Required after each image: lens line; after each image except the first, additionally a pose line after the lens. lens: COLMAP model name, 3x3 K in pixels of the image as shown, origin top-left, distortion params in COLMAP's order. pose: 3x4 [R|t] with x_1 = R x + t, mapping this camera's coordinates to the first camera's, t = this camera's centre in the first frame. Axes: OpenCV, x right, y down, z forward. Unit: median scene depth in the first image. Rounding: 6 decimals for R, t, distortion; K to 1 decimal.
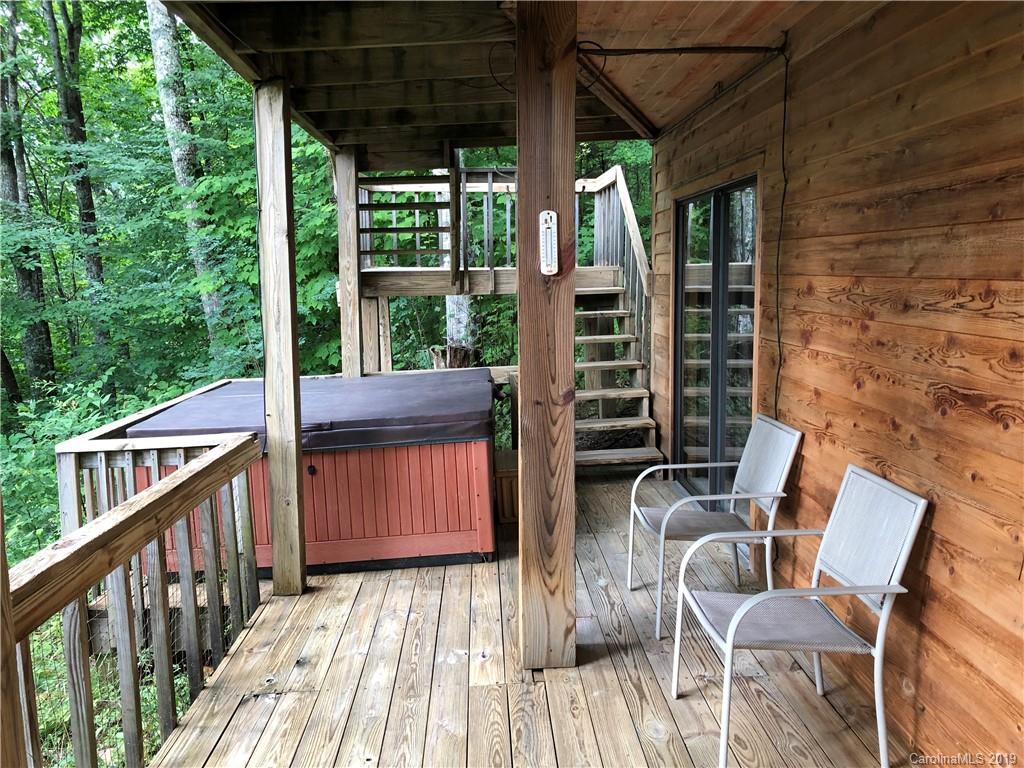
lens RADIAL K [[801.2, 0, 512.0], [0, 801.2, 384.0], [0, 0, 1]] dist [0.037384, 0.001077]
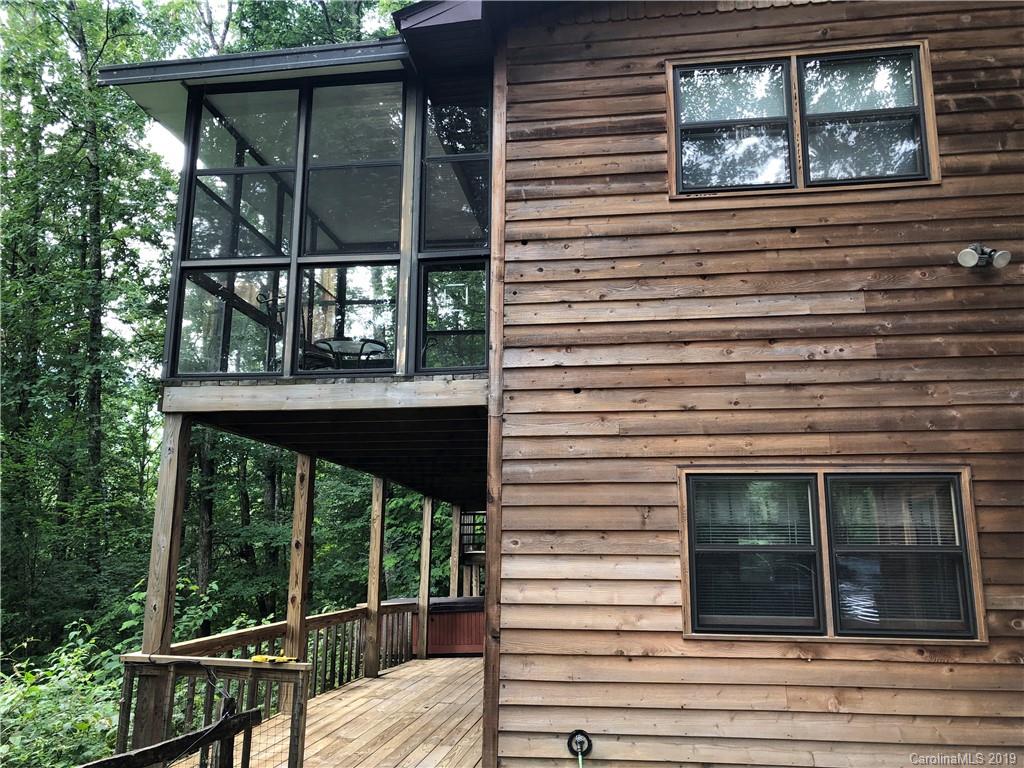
lens RADIAL K [[801.2, 0, 512.0], [0, 801.2, 384.0], [0, 0, 1]] dist [0.037384, 0.001077]
pose [[0.982468, -0.022597, -0.185059, 0.611971], [-0.042974, 0.938448, -0.342737, 0.295695], [0.181413, 0.344681, 0.921023, -1.986852]]
